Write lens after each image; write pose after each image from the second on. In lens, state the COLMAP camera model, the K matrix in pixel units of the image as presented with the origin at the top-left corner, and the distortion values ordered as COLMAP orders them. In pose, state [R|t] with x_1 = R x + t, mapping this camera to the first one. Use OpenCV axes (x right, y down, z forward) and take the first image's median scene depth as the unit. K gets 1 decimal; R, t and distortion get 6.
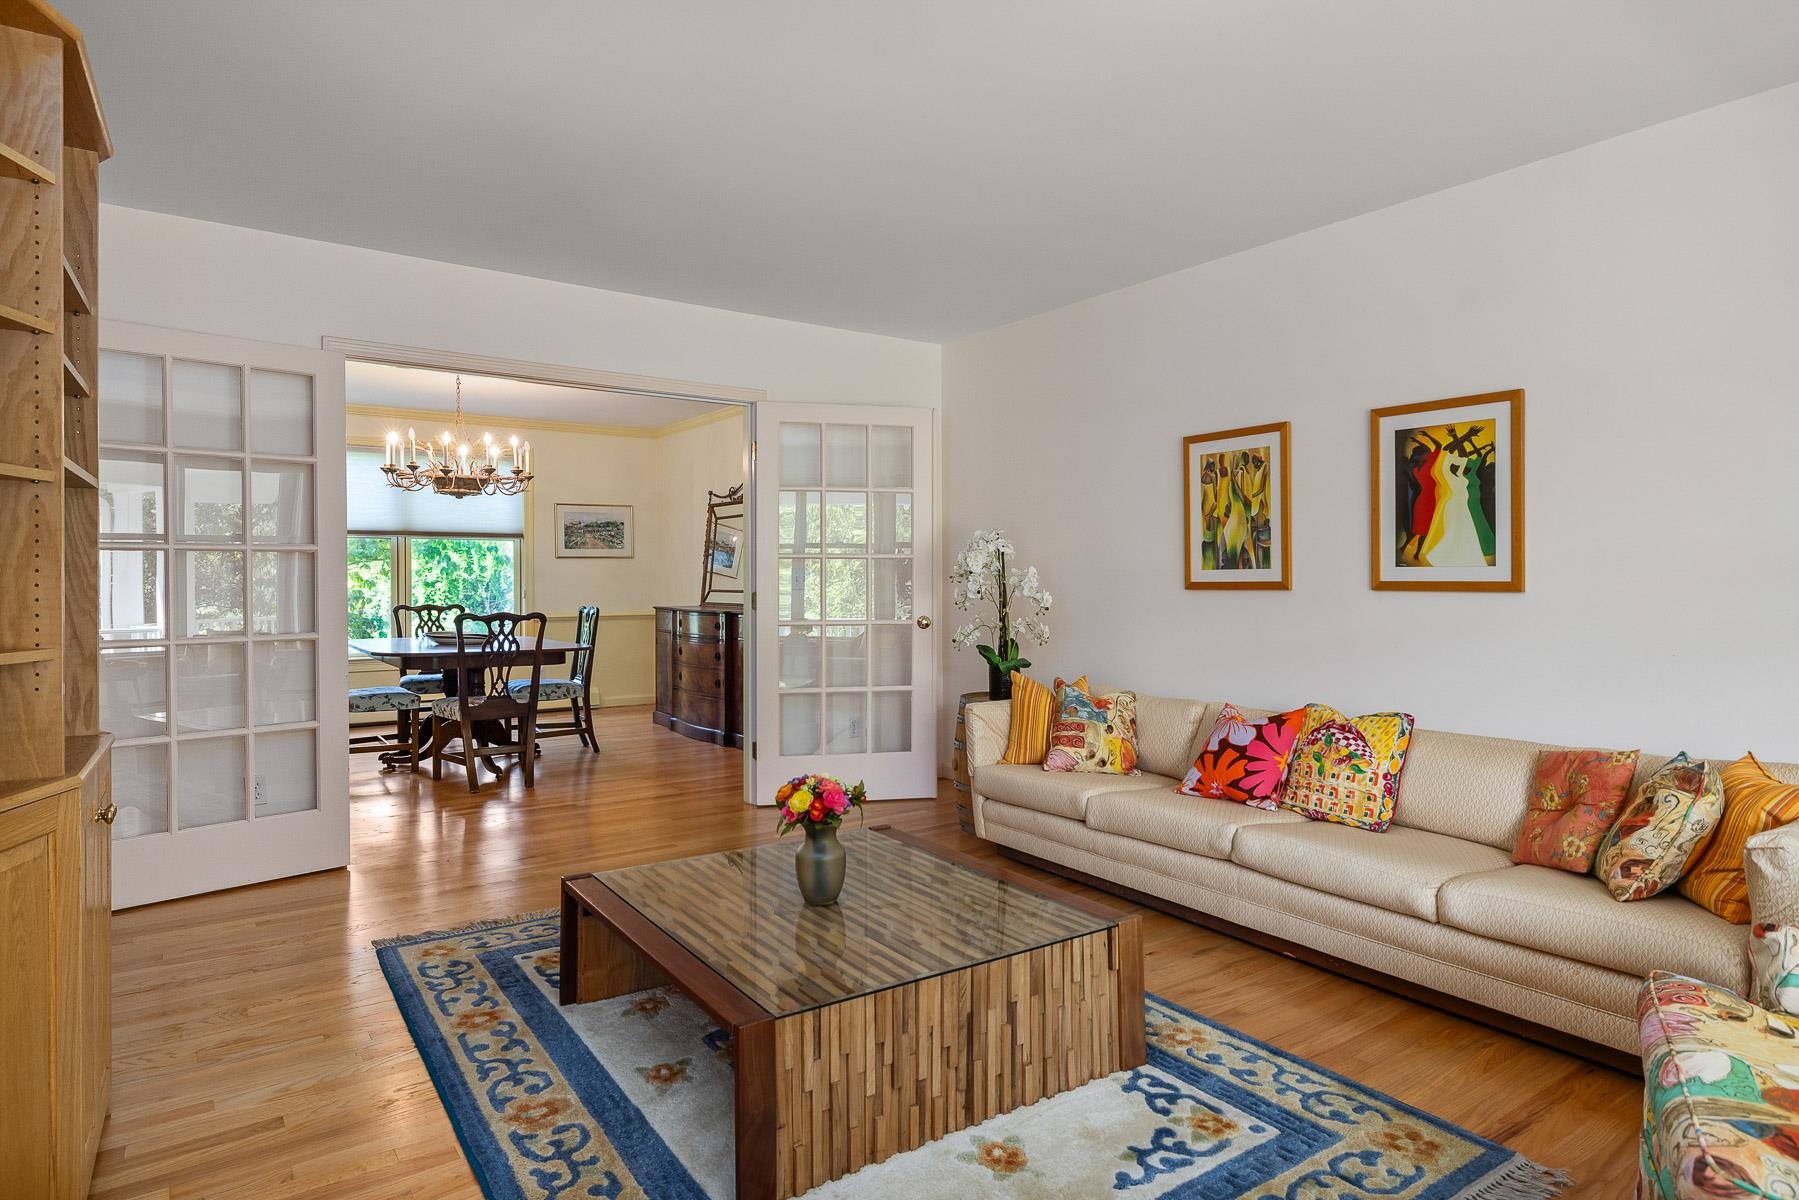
lens RADIAL K [[997.8, 0, 905.2], [0, 997.8, 586.0], [0, 0, 1]] dist [-0.000802, 0.000521]
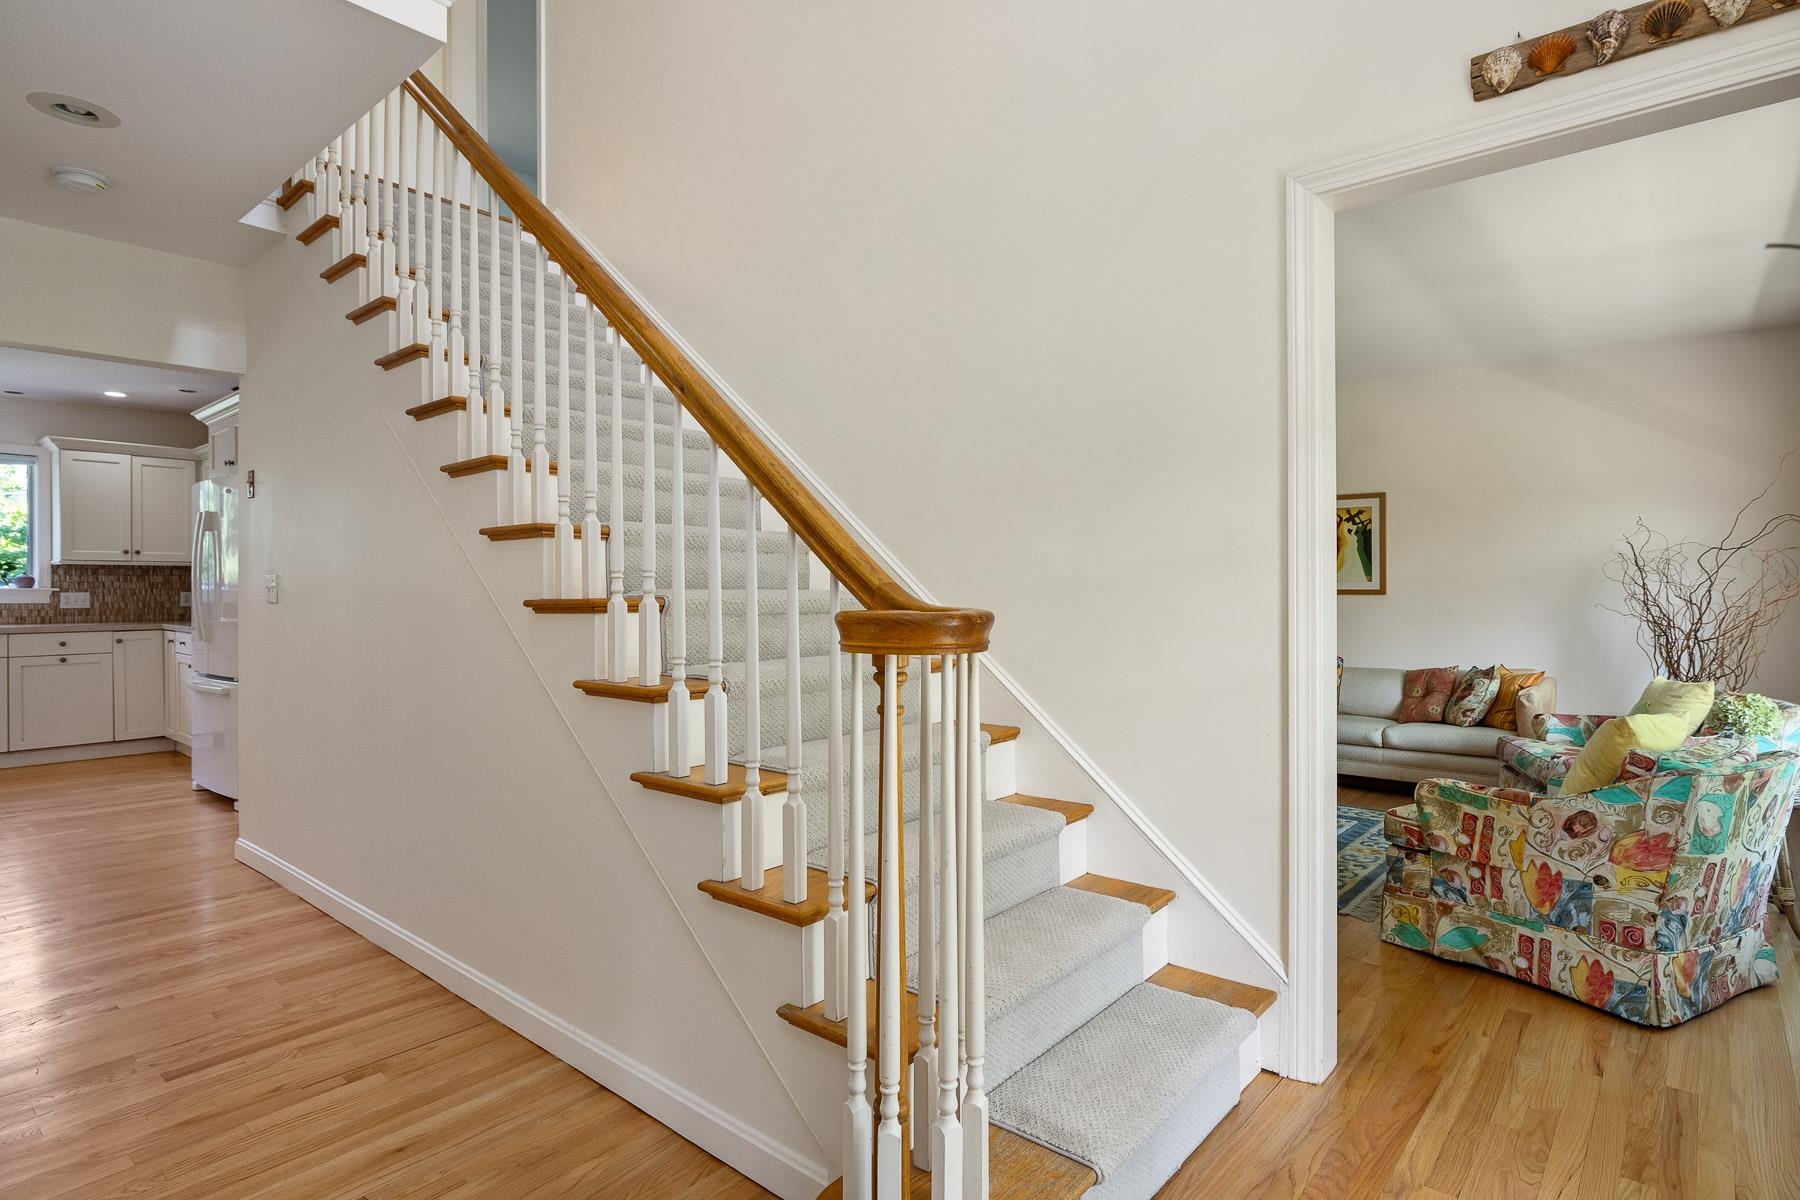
lens RADIAL K [[900.4, 0, 898.6], [0, 900.4, 596.1], [0, 0, 1]] dist [-0.005383, -0.000297]
pose [[0.973540, -0.003642, 0.228487, -0.867309], [0.003931, 0.999992, -0.000810, 0.007493], [-0.228482, 0.001687, 0.973547, -0.611920]]
